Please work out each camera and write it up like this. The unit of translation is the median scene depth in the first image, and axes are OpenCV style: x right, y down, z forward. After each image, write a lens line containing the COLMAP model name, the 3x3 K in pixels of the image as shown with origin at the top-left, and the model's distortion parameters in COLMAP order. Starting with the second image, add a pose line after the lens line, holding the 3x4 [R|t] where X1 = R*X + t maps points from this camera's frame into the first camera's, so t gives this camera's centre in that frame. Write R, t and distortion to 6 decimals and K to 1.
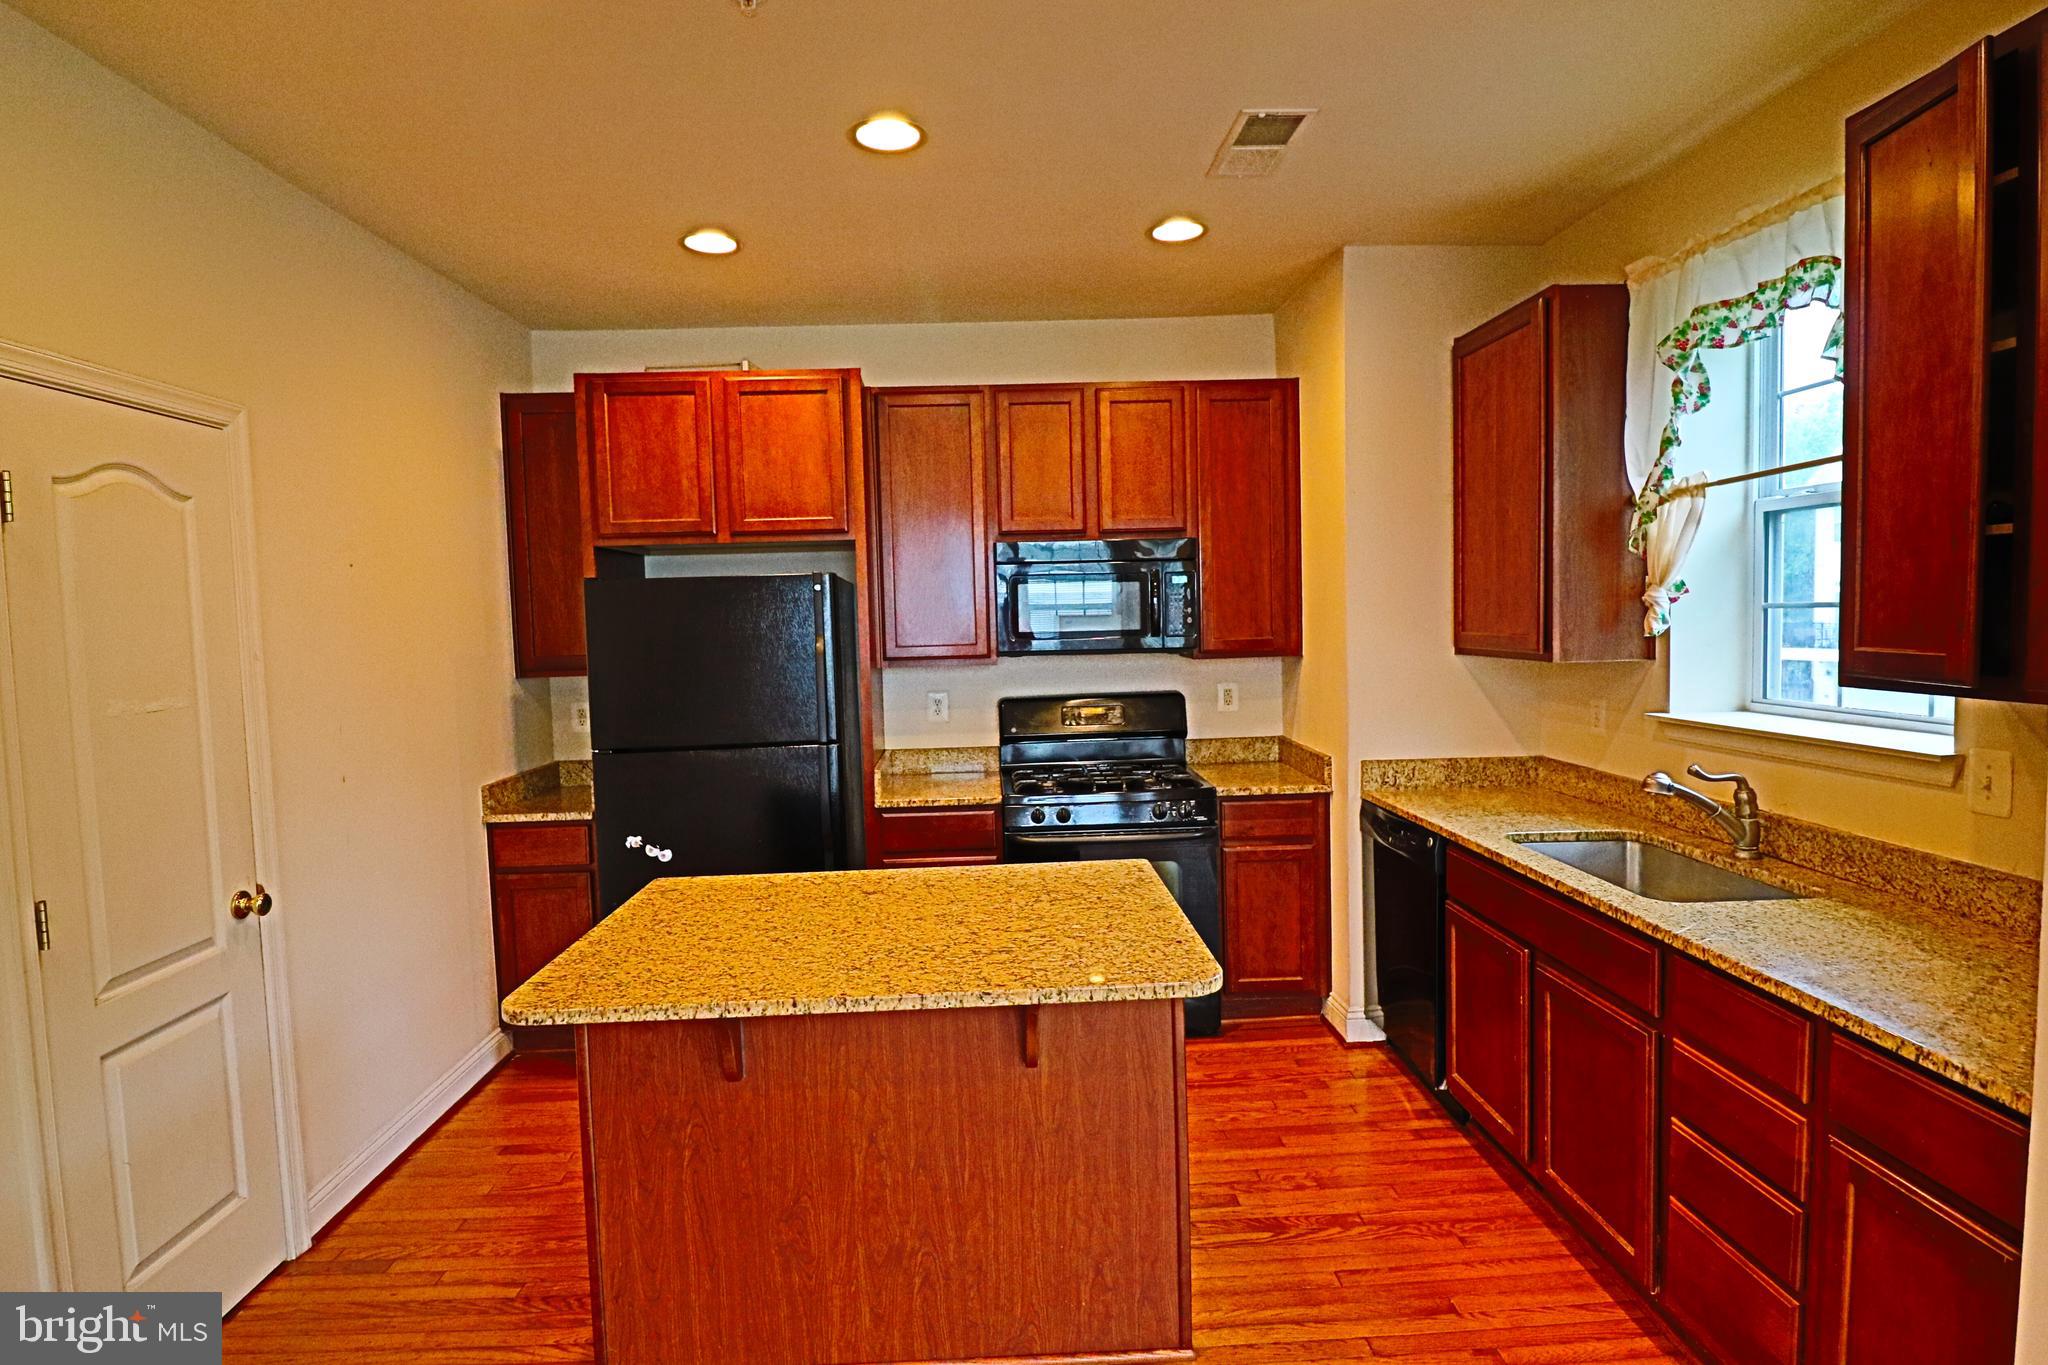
lens RADIAL K [[1059.1, 0, 1014.9], [0, 1059.1, 677.9], [0, 0, 1]] dist [0.002562, -0.015063]
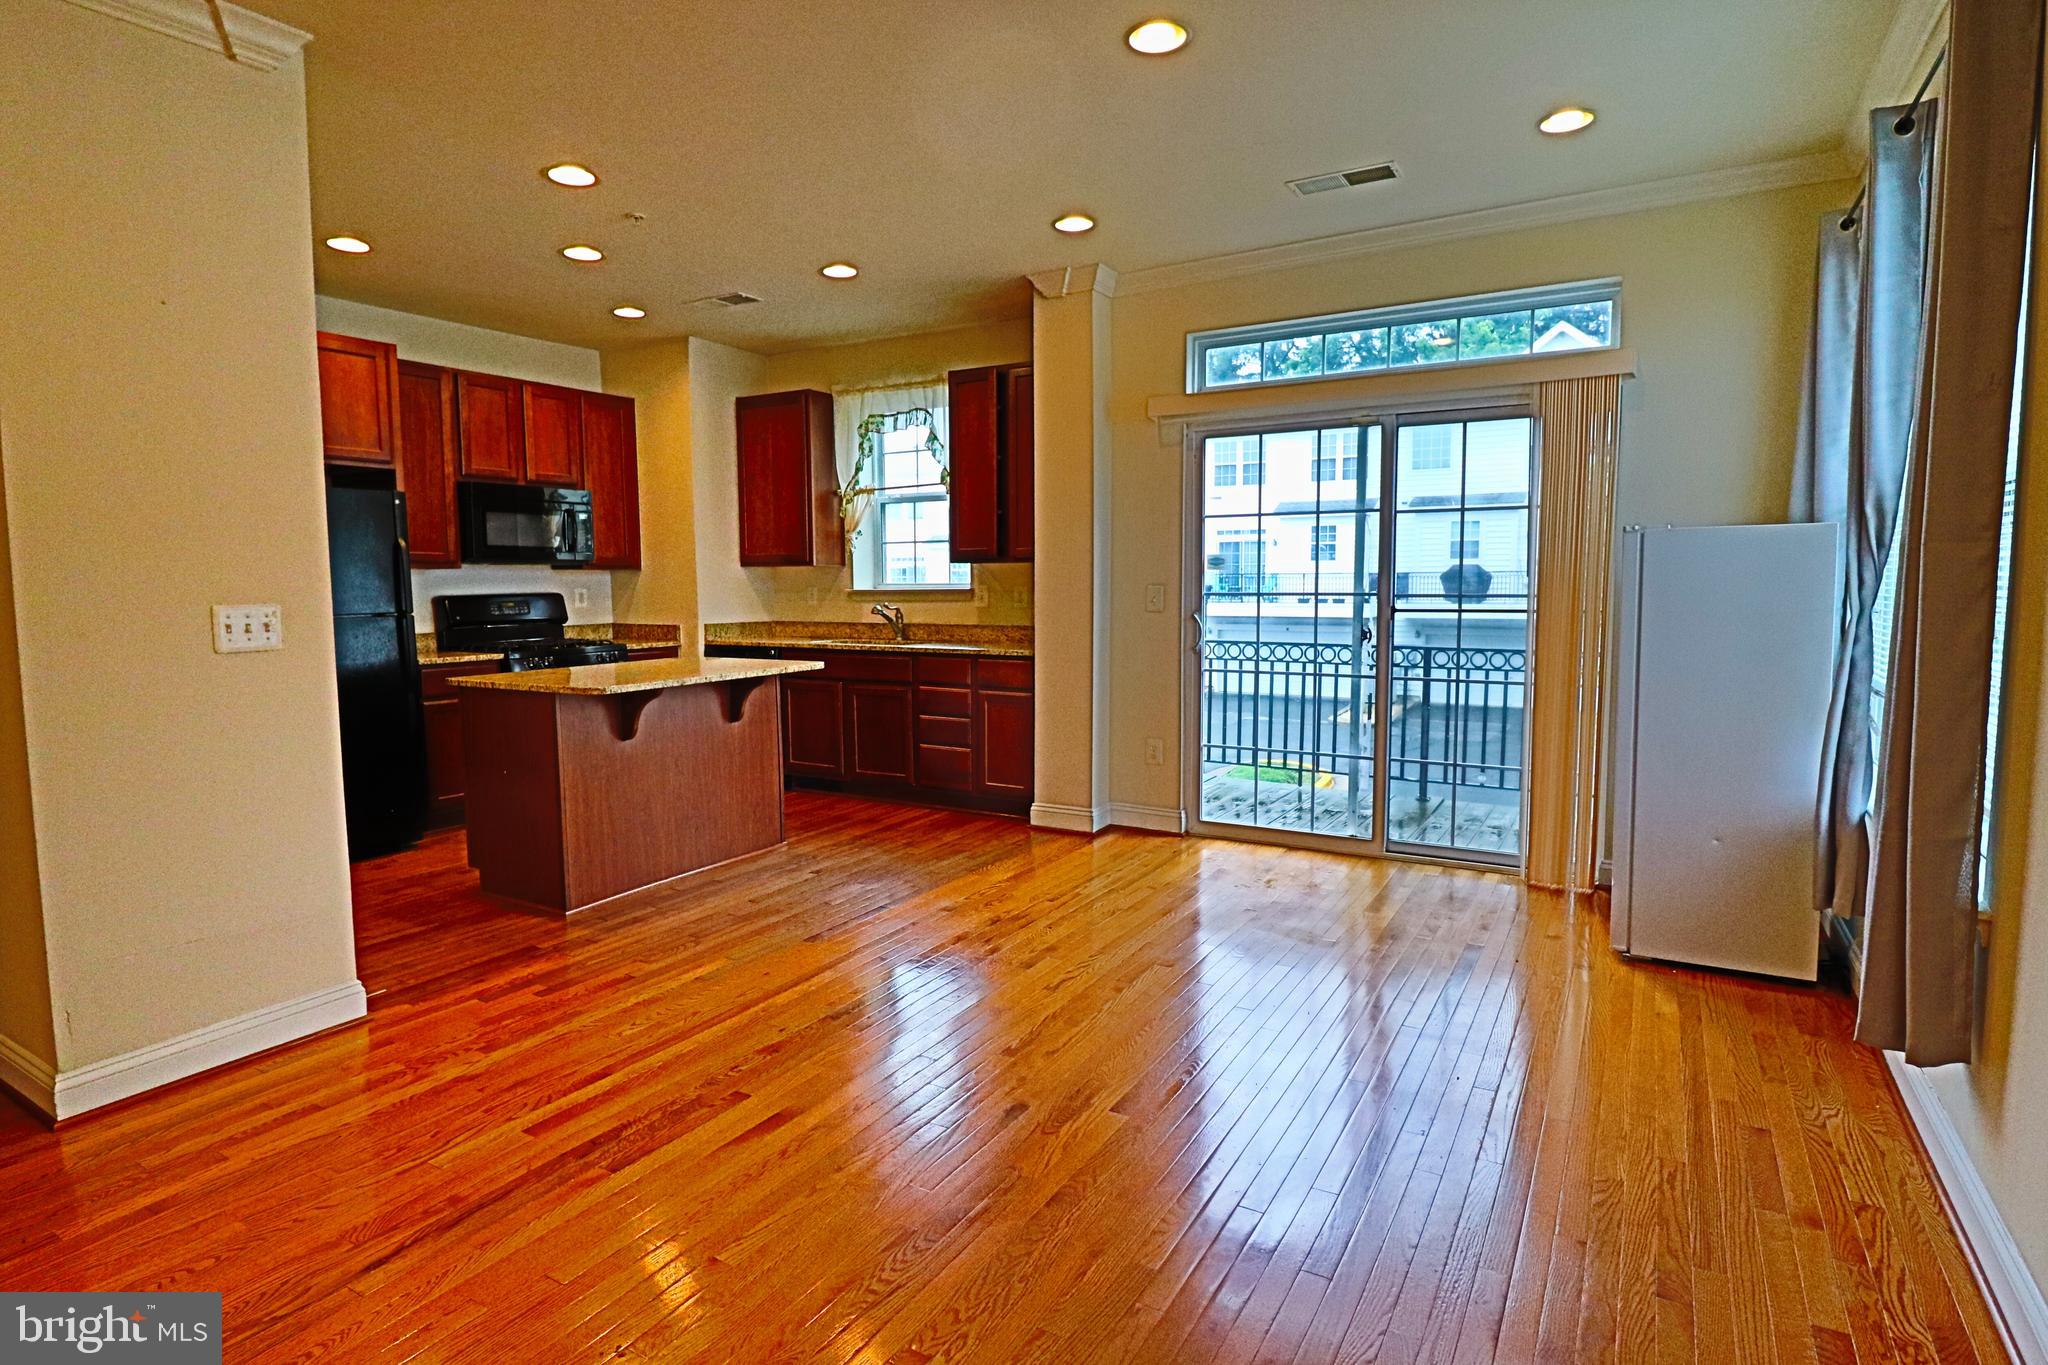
lens RADIAL K [[1059.1, 0, 1014.9], [0, 1059.1, 677.9], [0, 0, 1]] dist [0.002562, -0.015063]
pose [[0.544129, -0.053826, 0.837273, -1.165928], [0.042946, 0.998419, 0.036276, 0.165152], [-0.837902, 0.016219, 0.545580, -0.549339]]
